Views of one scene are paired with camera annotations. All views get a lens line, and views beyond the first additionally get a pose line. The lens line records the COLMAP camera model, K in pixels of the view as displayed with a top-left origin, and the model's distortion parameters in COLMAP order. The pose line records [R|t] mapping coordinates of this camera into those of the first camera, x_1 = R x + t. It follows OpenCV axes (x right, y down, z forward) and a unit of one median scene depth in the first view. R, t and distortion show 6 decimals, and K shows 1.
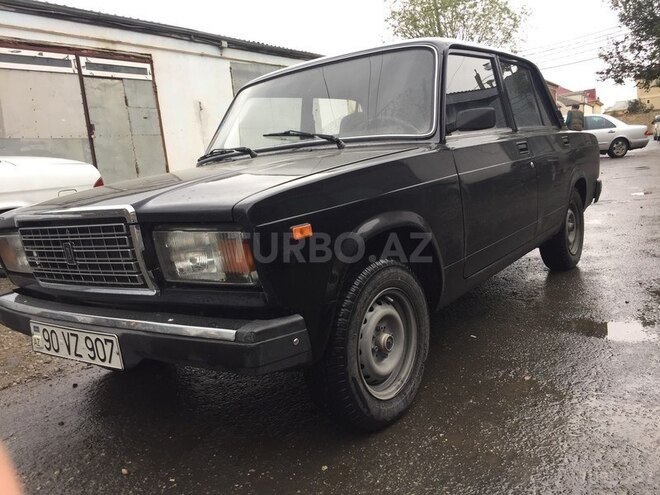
lens RADIAL K [[562.9, 0, 328.4], [0, 562.9, 271.0], [0, 0, 1]] dist [0.051489, -0.013576]
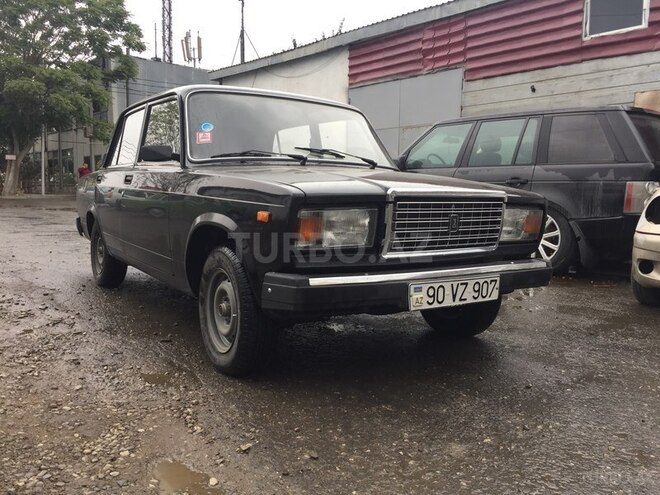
lens RADIAL K [[562.9, 0, 328.4], [0, 562.9, 271.0], [0, 0, 1]] dist [0.051489, -0.013576]
pose [[0.333578, -0.020361, 0.942503, -1.793831], [0.121143, 0.992404, -0.021436, 0.072756], [-0.934906, 0.121328, 0.333511, 0.853622]]
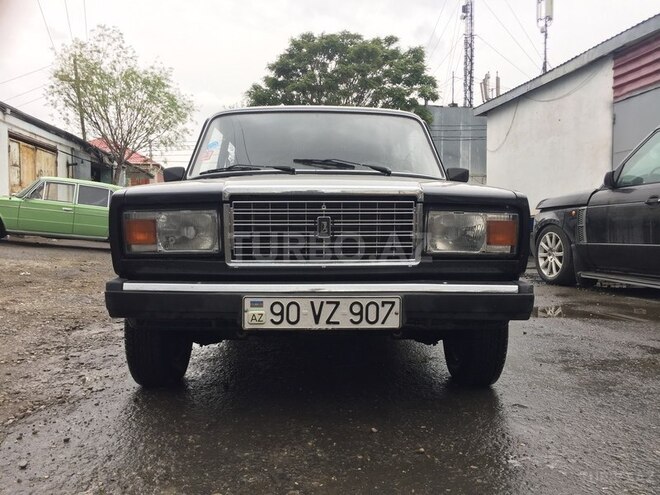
lens RADIAL K [[562.9, 0, 328.4], [0, 562.9, 271.0], [0, 0, 1]] dist [0.051489, -0.013576]
pose [[0.778214, 0.060763, 0.625053, -1.110285], [0.034045, 0.989762, -0.138604, 0.198837], [-0.627075, 0.129144, 0.768178, 0.195331]]
